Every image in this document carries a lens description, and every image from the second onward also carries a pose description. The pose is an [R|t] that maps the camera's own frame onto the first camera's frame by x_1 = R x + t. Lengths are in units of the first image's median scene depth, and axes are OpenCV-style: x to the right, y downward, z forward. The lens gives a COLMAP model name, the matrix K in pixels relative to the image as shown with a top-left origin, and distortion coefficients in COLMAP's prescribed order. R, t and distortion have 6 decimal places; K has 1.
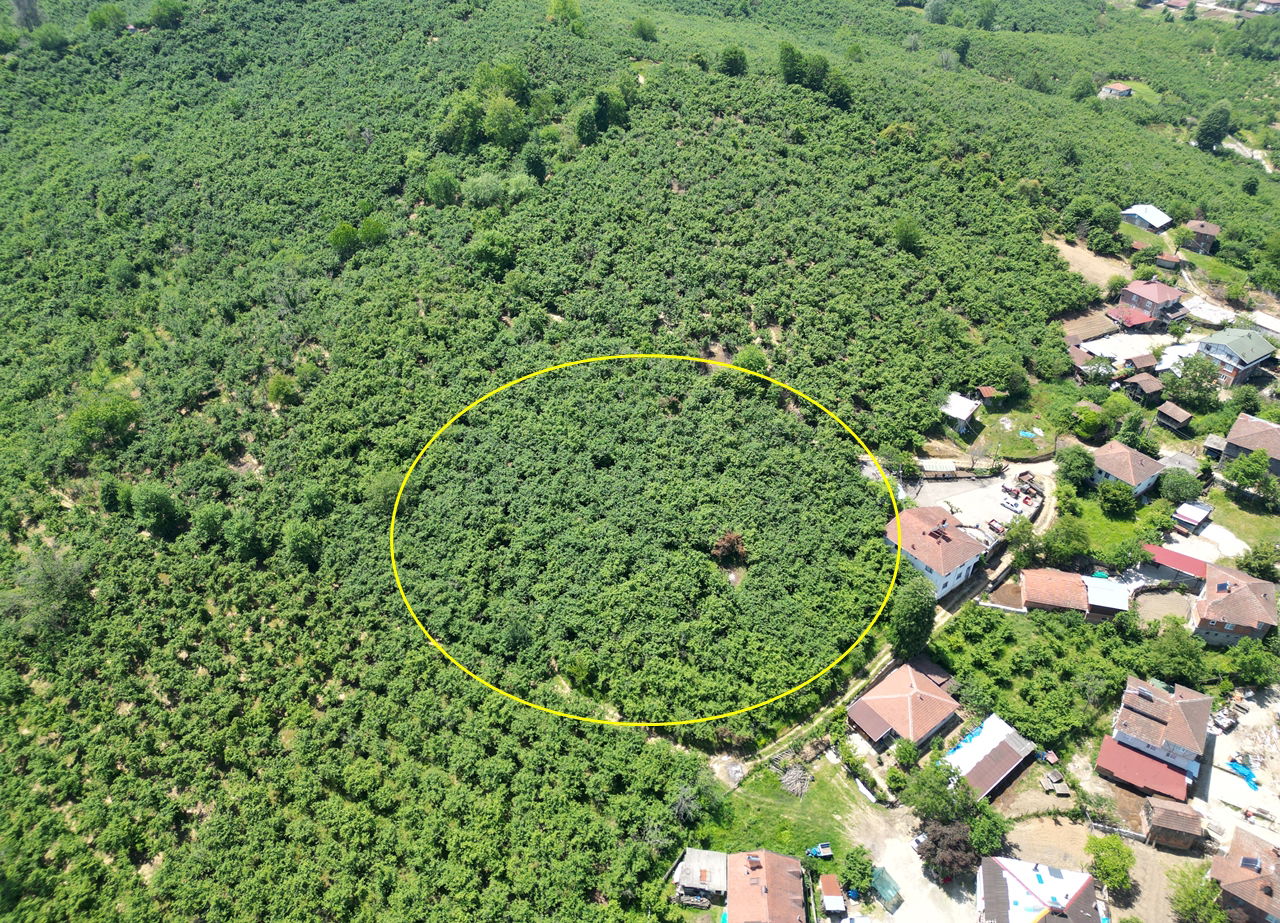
lens RADIAL K [[891.0, 0, 636.5], [0, 891.0, 446.7], [0, 0, 1]] dist [0.069547, -0.064315]
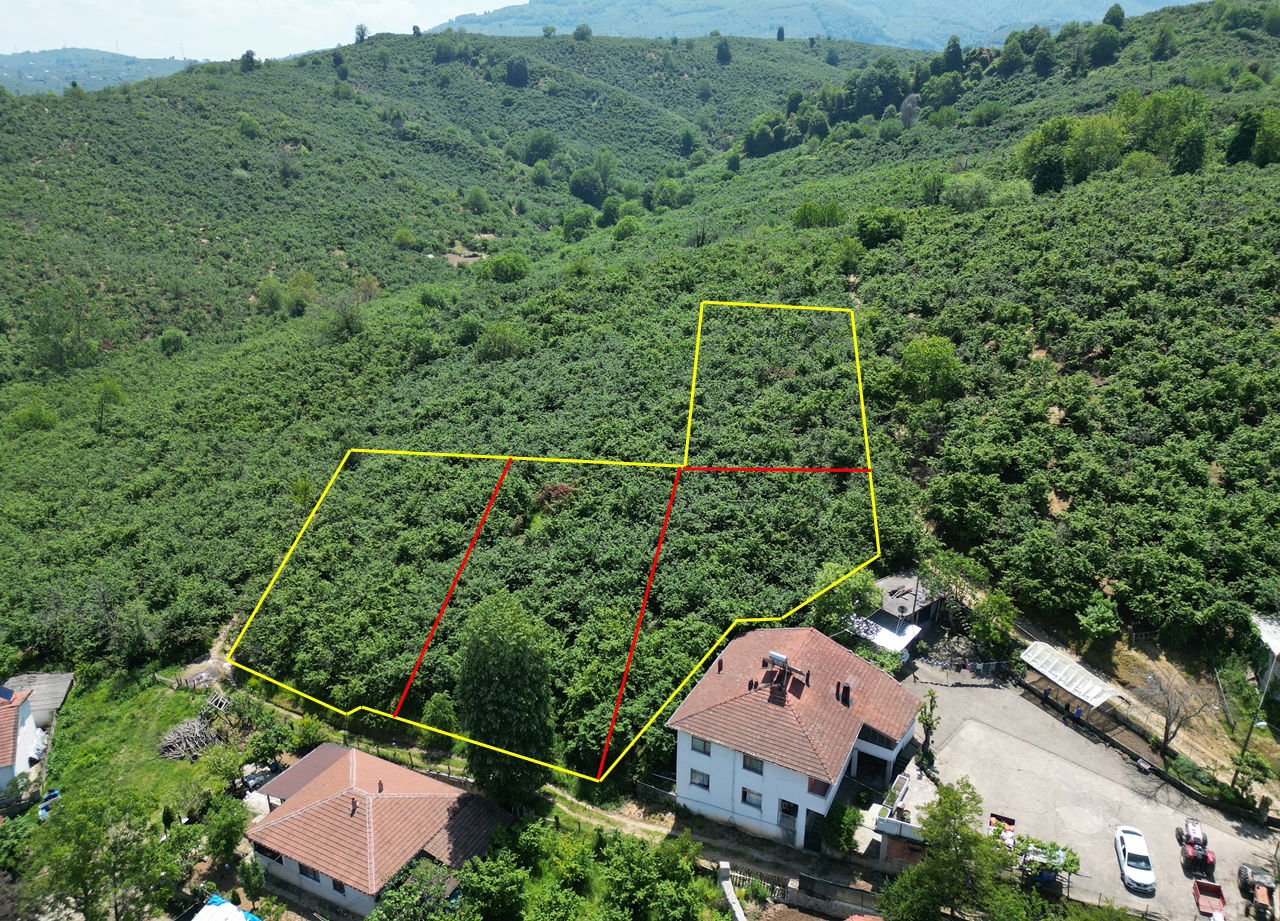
lens RADIAL K [[891.0, 0, 636.5], [0, 891.0, 445.7], [0, 0, 1]] dist [0.069547, -0.064315]
pose [[0.425606, 0.314100, -0.848646, 0.528825], [-0.539769, 0.840838, 0.040509, 0.022003], [0.726298, 0.440832, 0.527407, 0.585697]]
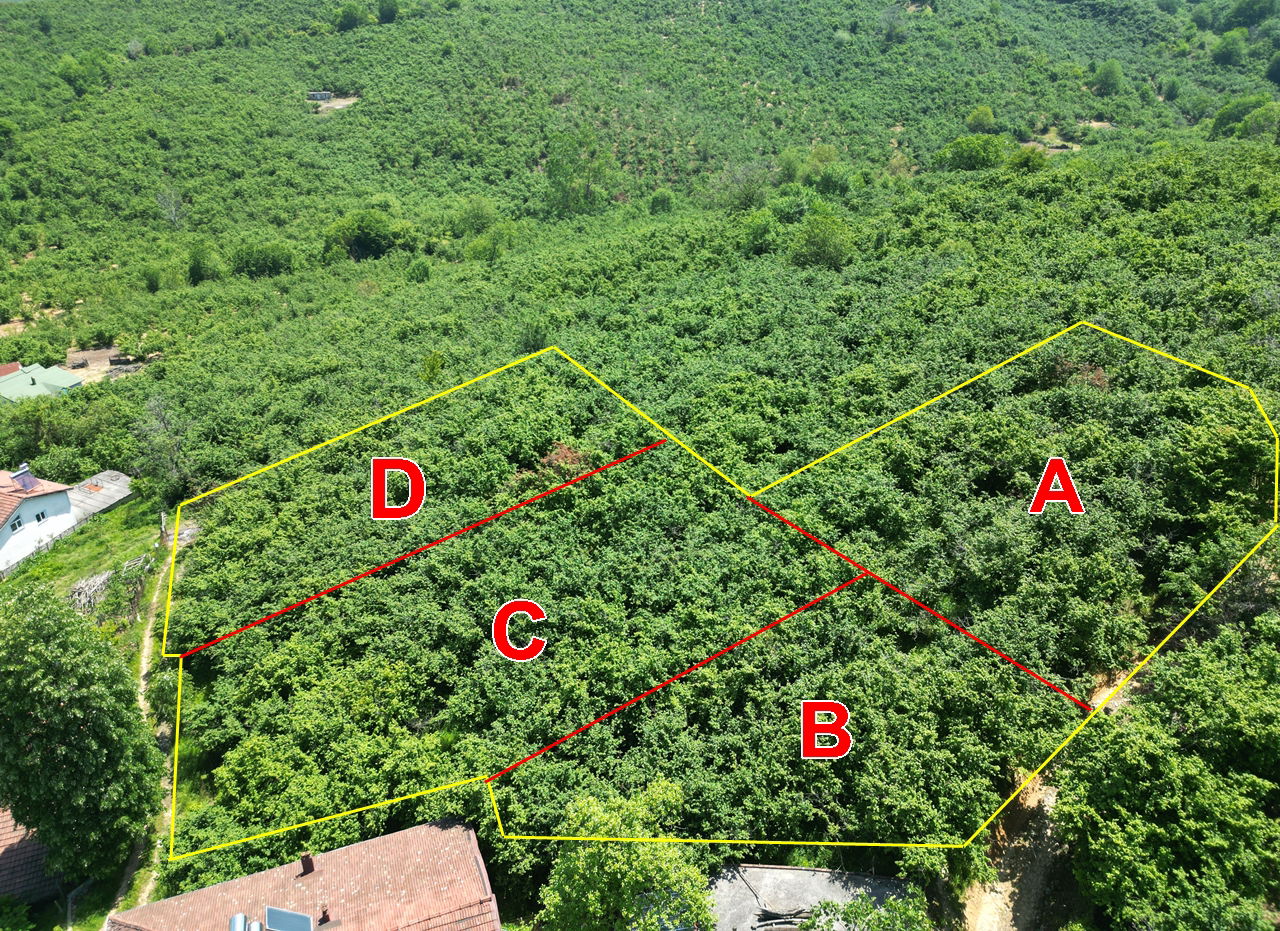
lens RADIAL K [[899.1, 0, 636.4], [0, 899.1, 443.5], [0, 0, 1]] dist [0.076986, -0.075012]
pose [[-0.272500, 0.431271, -0.860086, 0.372118], [-0.573877, 0.644650, 0.505066, -0.107519], [0.772275, 0.631214, 0.071829, 0.827265]]
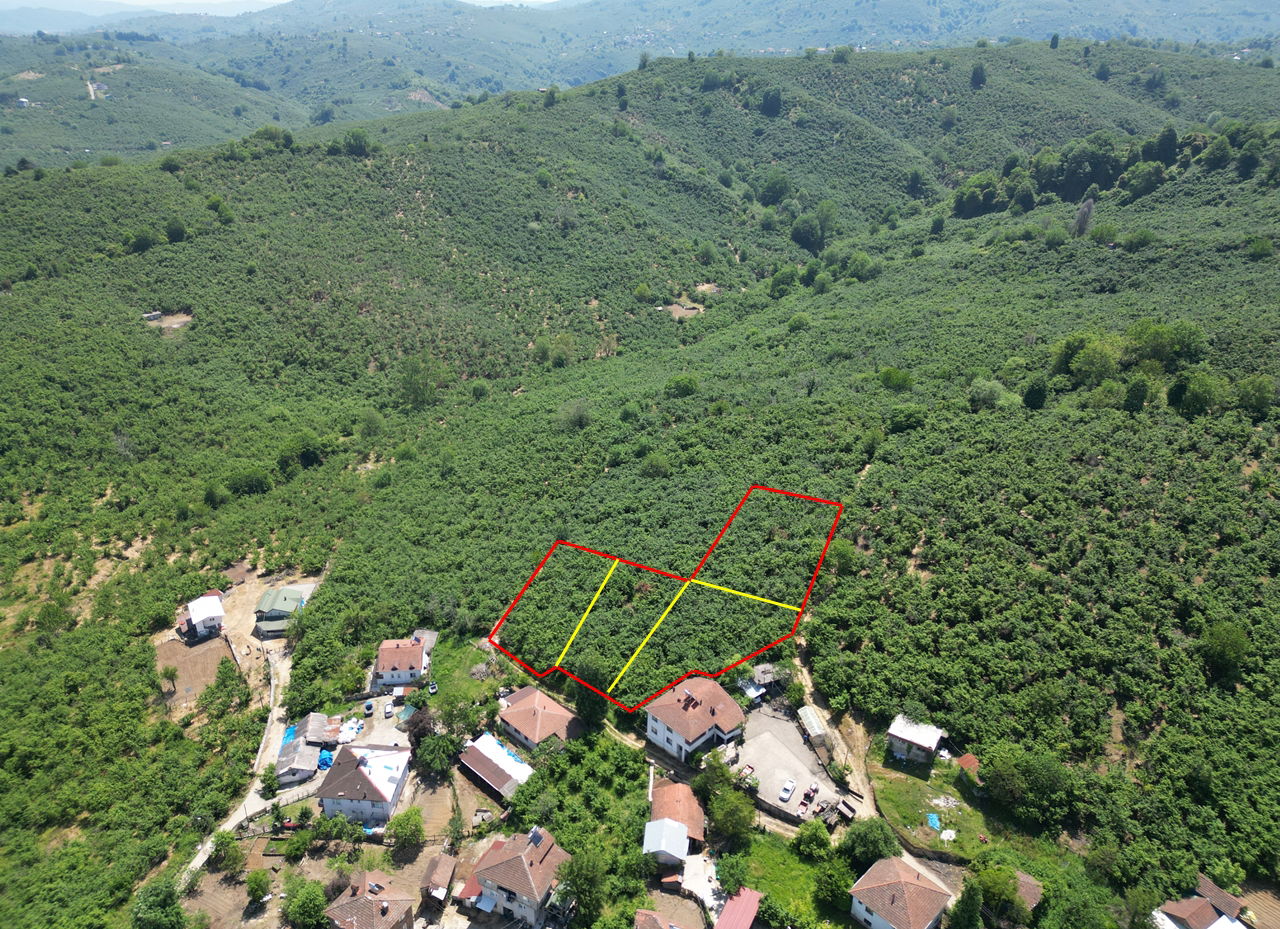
lens RADIAL K [[888.3, 0, 636.7], [0, 888.3, 455.7], [0, 0, 1]] dist [0.071824, -0.068191]
pose [[0.141073, 0.419273, -0.896832, 0.988975], [-0.600670, 0.756345, 0.259109, -0.309643], [0.786952, 0.502147, 0.358545, 0.355722]]
